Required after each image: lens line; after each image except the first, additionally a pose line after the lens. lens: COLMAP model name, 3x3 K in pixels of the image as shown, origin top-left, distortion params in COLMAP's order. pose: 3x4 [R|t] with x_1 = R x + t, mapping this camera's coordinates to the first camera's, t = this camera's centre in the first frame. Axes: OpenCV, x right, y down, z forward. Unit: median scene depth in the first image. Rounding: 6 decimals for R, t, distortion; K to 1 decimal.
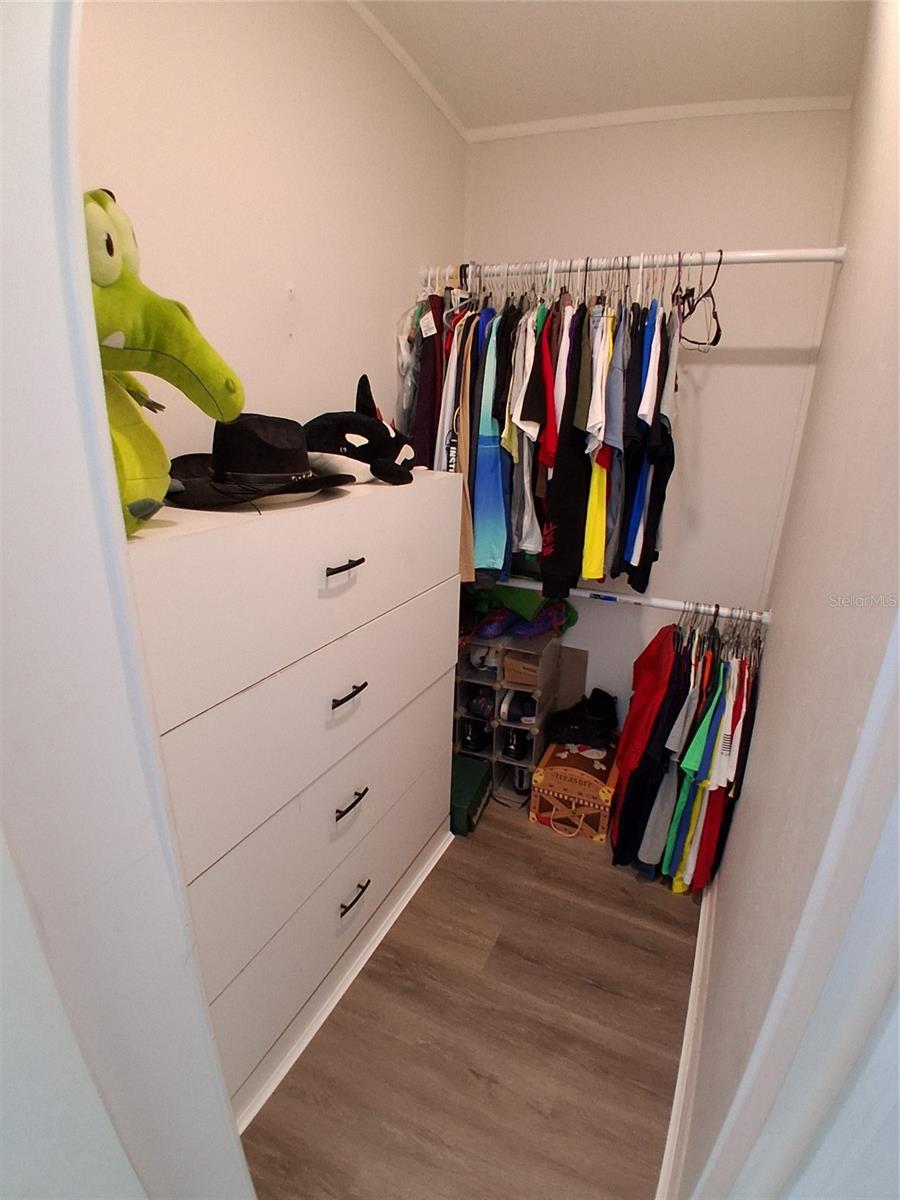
lens RADIAL K [[596.8, 0, 458.4], [0, 596.8, 611.5], [0, 0, 1]] dist [0.008434, -0.049683]
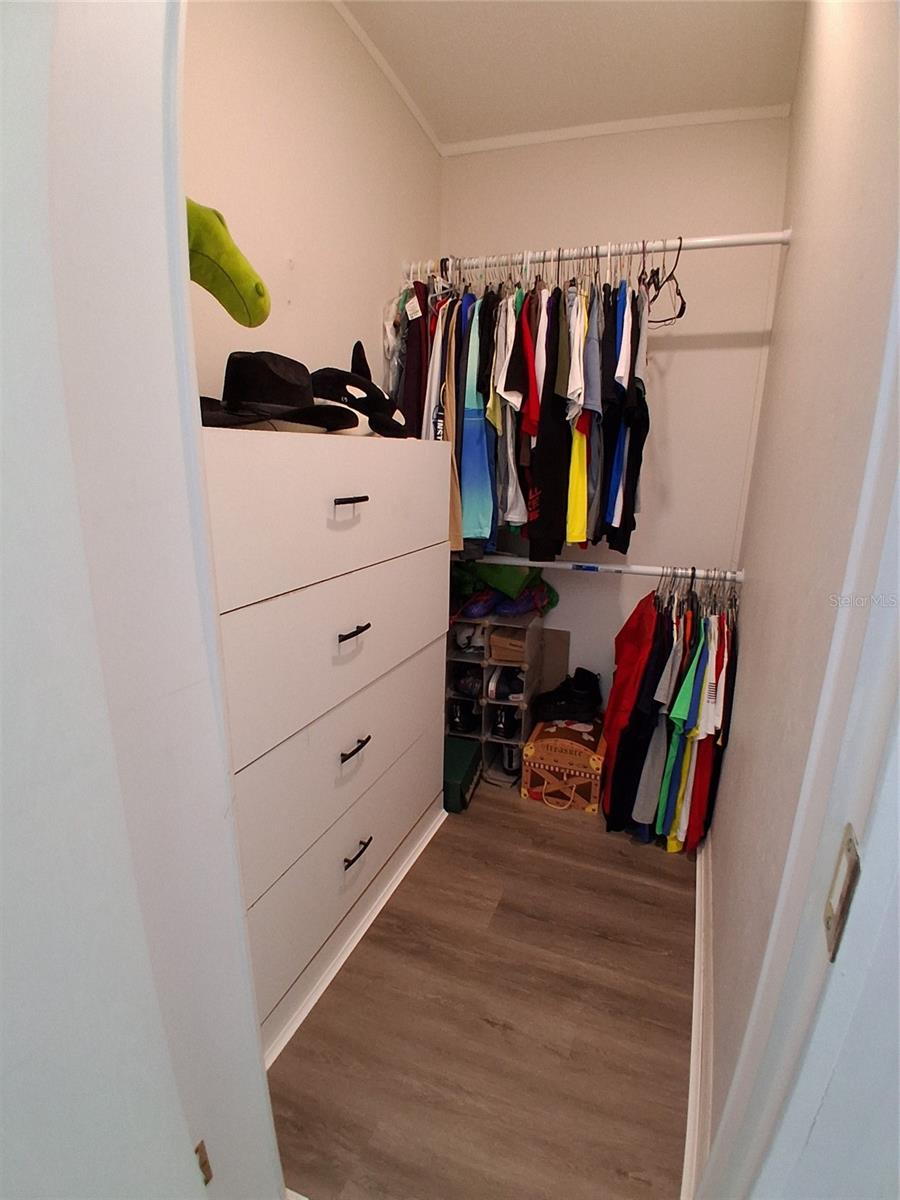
lens RADIAL K [[596.8, 0, 458.4], [0, 596.8, 611.5], [0, 0, 1]] dist [0.008434, -0.049683]
pose [[0.997706, -0.026238, 0.062406, -0.052369], [0.030947, 0.996648, -0.075732, 0.143234], [-0.060210, 0.077490, 0.995173, -0.021098]]
